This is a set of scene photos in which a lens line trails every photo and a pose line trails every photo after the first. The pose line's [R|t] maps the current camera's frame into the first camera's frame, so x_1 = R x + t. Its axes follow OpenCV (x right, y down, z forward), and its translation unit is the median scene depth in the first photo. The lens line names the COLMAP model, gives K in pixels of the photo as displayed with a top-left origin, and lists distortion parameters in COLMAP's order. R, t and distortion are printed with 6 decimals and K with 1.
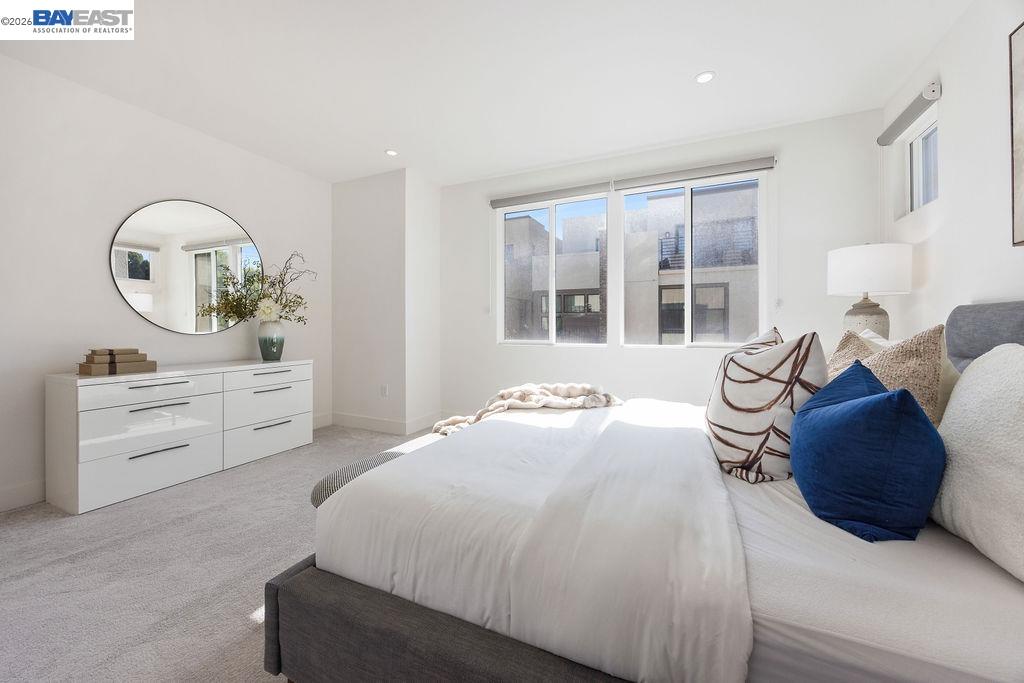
lens RADIAL K [[390.0, 0, 514.9], [0, 390.0, 335.9], [0, 0, 1]] dist [0.000024, -0.000078]
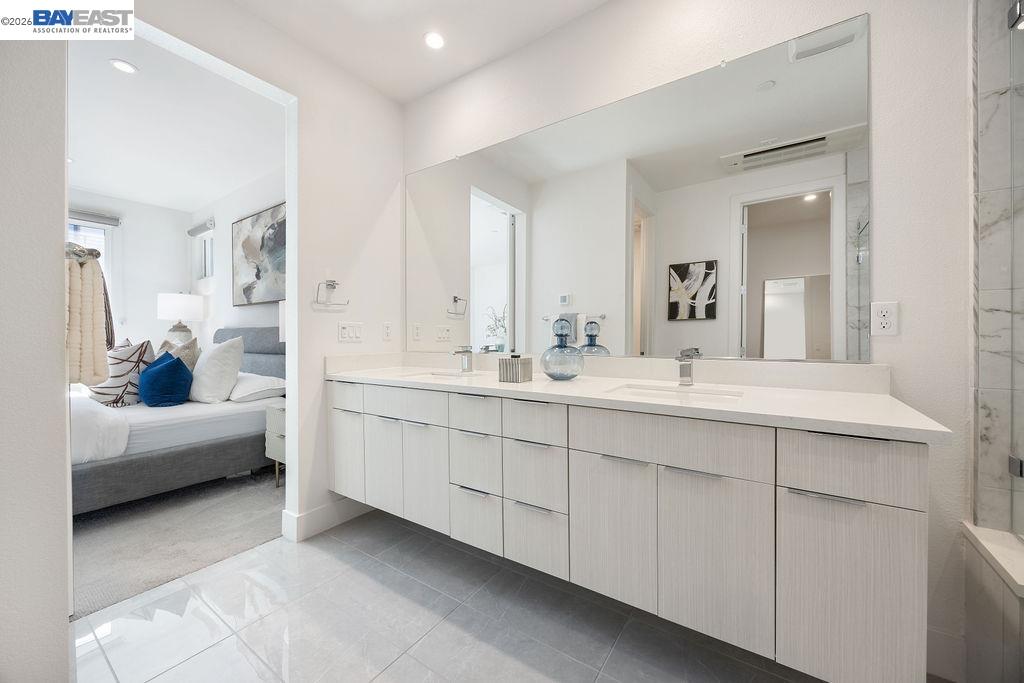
lens RADIAL K [[390.0, 0, 514.9], [0, 390.0, 335.9], [0, 0, 1]] dist [0.000024, -0.000078]
pose [[0.165575, 0.004279, 0.986188, -1.232849], [0.020986, 0.999749, -0.007861, 0.026766], [-0.985974, 0.021998, 0.165443, -1.630009]]
